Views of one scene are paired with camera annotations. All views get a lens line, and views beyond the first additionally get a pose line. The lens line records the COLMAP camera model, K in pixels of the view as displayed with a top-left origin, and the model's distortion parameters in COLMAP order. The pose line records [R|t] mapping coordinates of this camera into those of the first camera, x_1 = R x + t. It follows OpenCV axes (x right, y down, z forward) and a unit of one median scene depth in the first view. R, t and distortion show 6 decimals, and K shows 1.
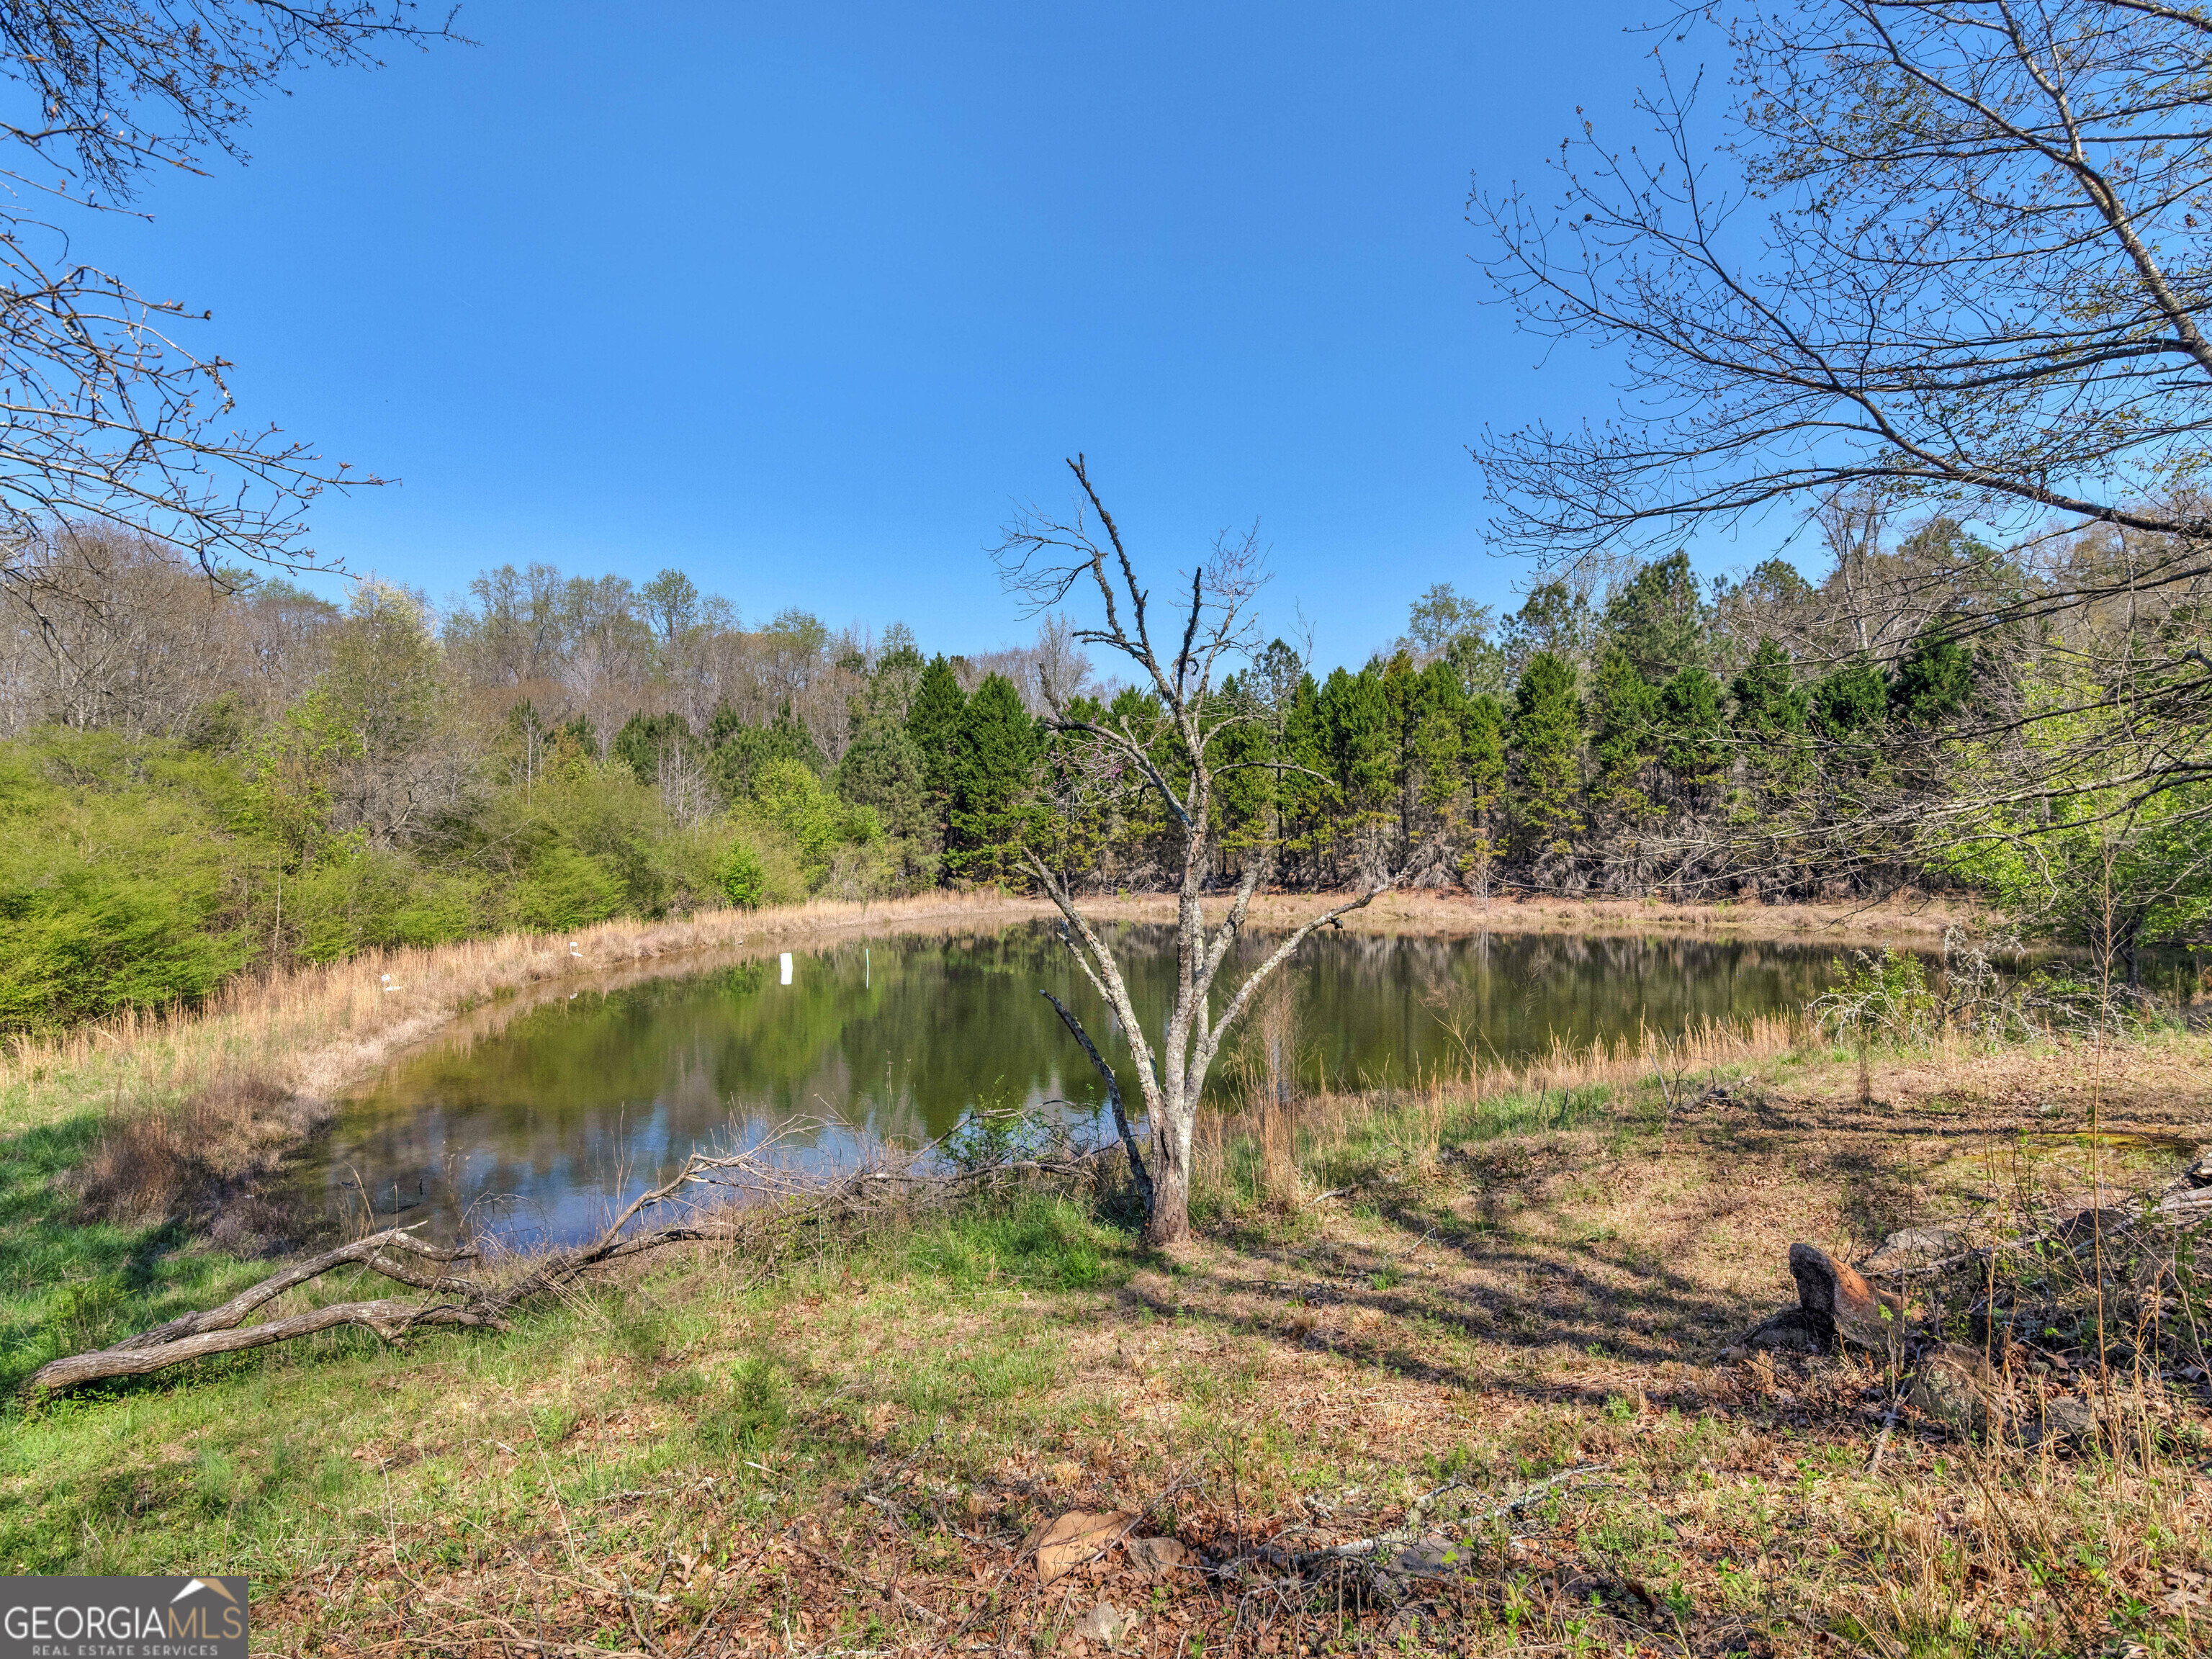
lens RADIAL K [[1169.5, 0, 1112.6], [0, 1169.5, 825.8], [0, 0, 1]] dist [0.003071, -0.000751]
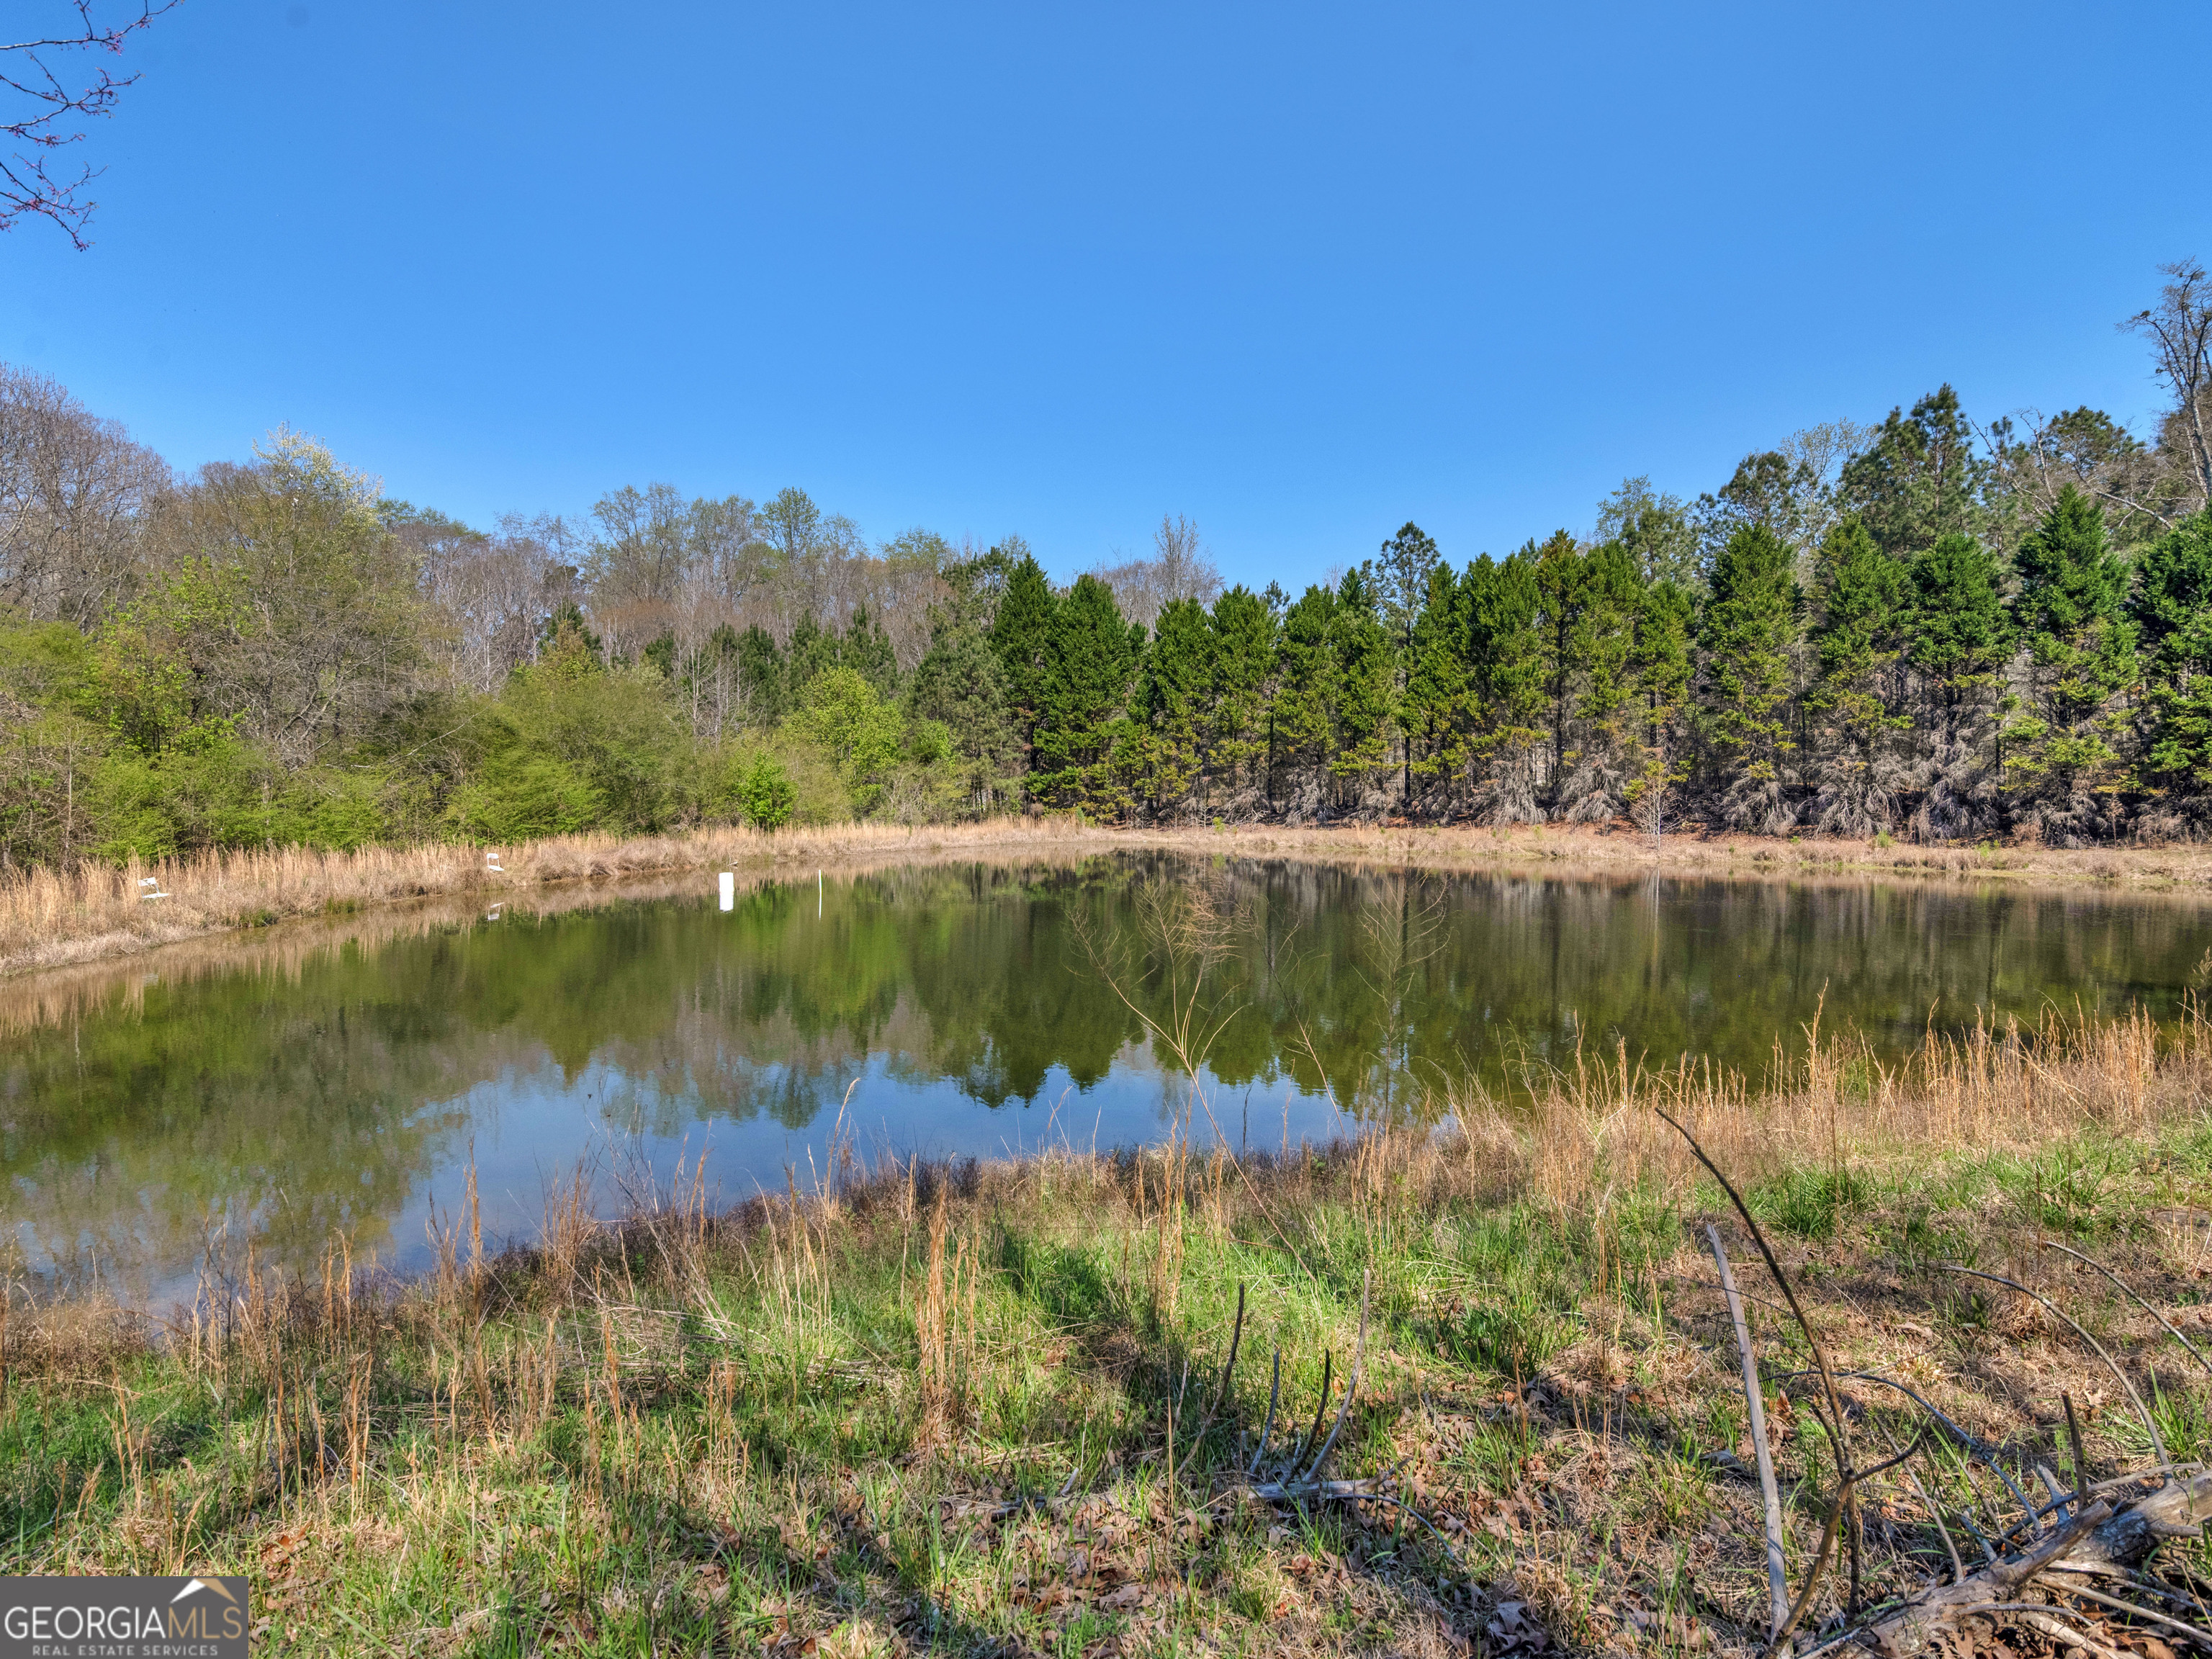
lens RADIAL K [[1158.0, 0, 1106.0], [0, 1158.0, 829.5], [0, 0, 1]] dist [0.000682, 0.000051]
pose [[0.986250, 0.018112, -0.164262, 0.072975], [-0.009944, 0.998679, 0.050412, 0.021302], [0.164958, -0.048085, 0.985128, 0.149426]]
